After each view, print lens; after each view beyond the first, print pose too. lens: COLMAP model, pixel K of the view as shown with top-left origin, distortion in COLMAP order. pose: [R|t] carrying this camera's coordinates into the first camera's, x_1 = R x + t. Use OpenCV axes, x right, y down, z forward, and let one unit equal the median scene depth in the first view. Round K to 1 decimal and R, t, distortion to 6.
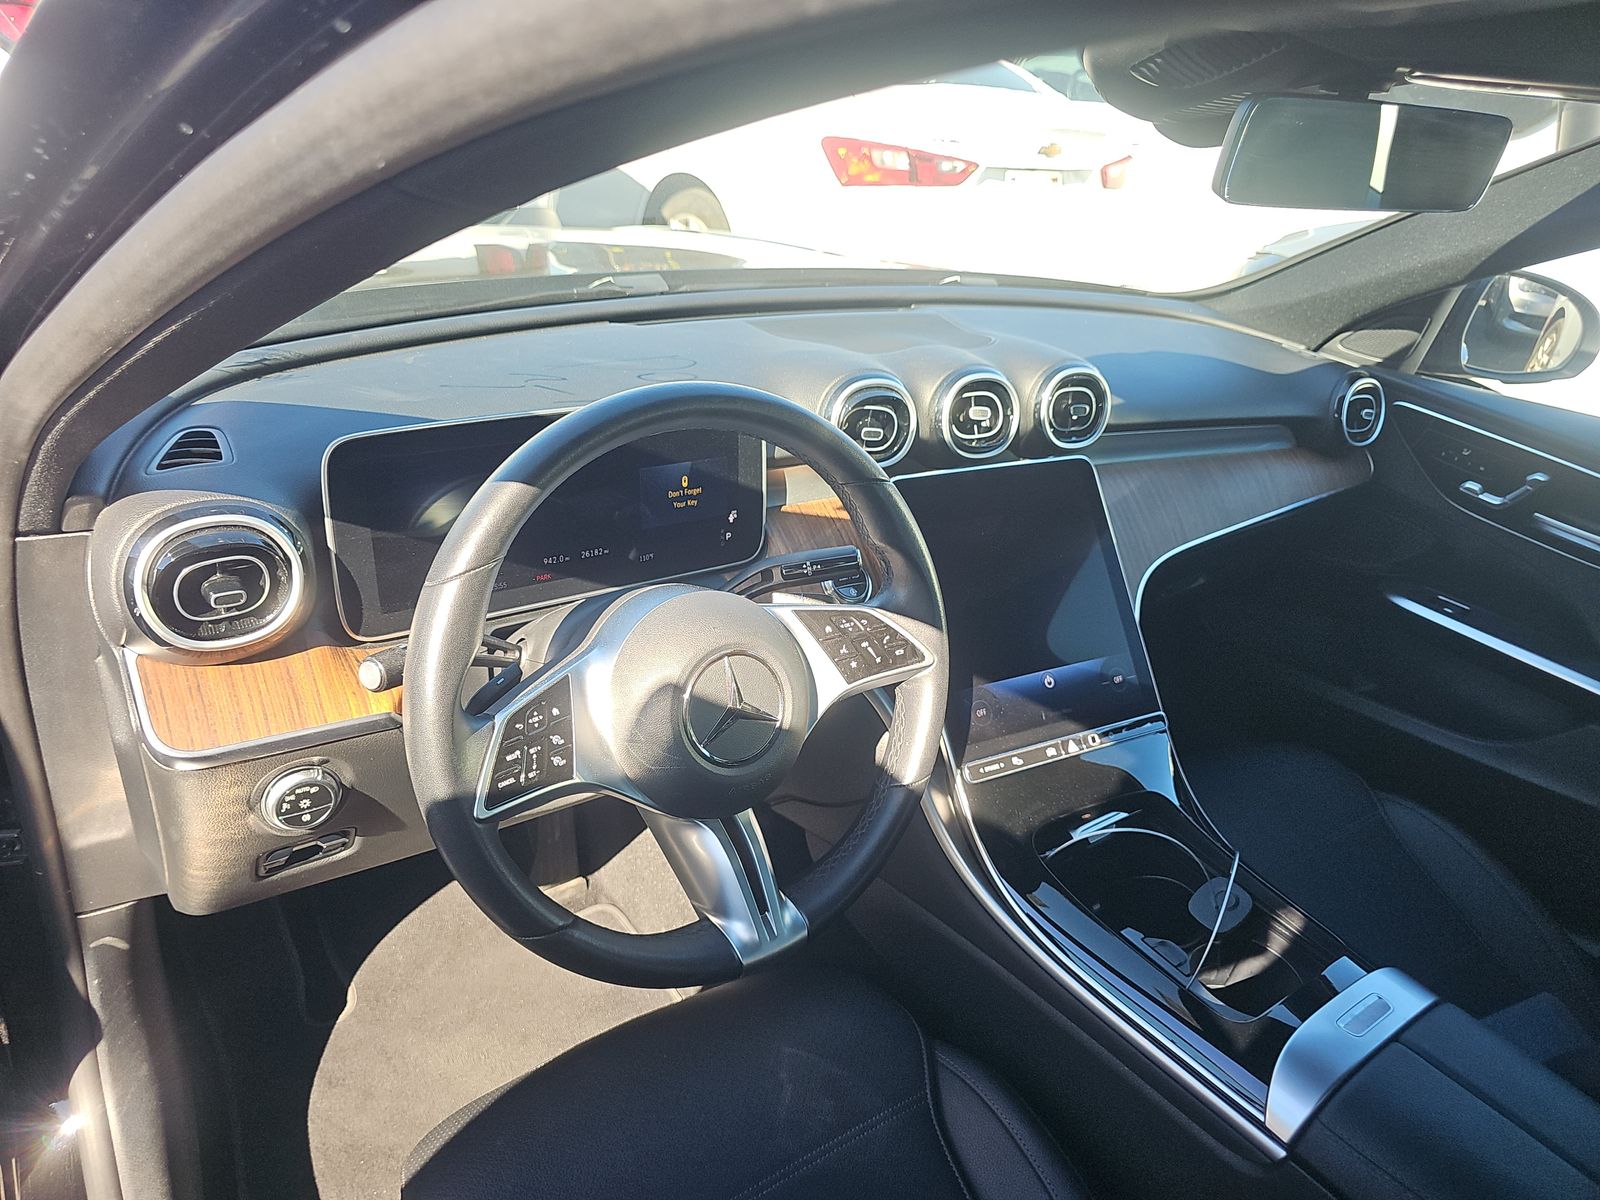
lens RADIAL K [[1066.3, 0, 801.1], [0, 1066.3, 594.7], [0, 0, 1]] dist [0.061151, -0.060429]
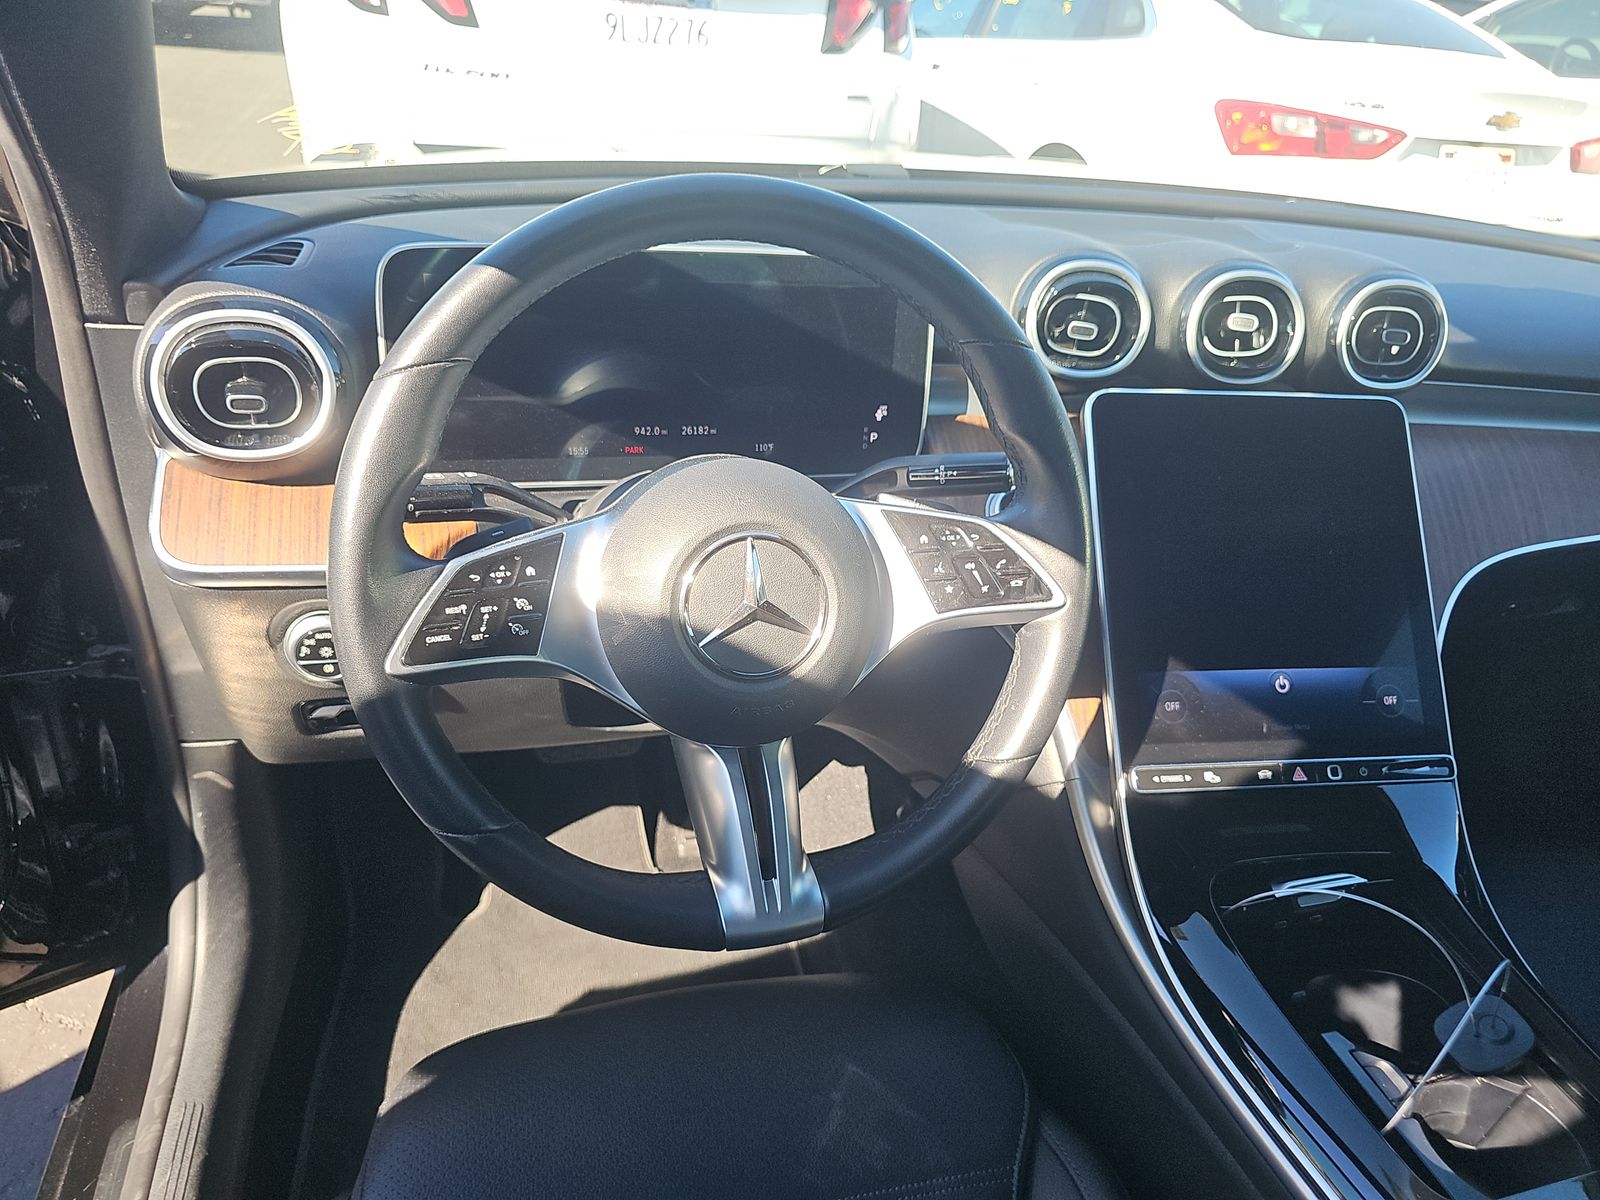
lens RADIAL K [[1102.6, 0, 800.0], [0, 1102.6, 600.0], [0, 0, 1]] dist [0.006094, -0.005810]
pose [[0.943857, 0.141858, -0.298345, 0.148513], [-0.140786, 0.989719, 0.025200, 0.055655], [0.298852, 0.018218, 0.954126, 0.181734]]
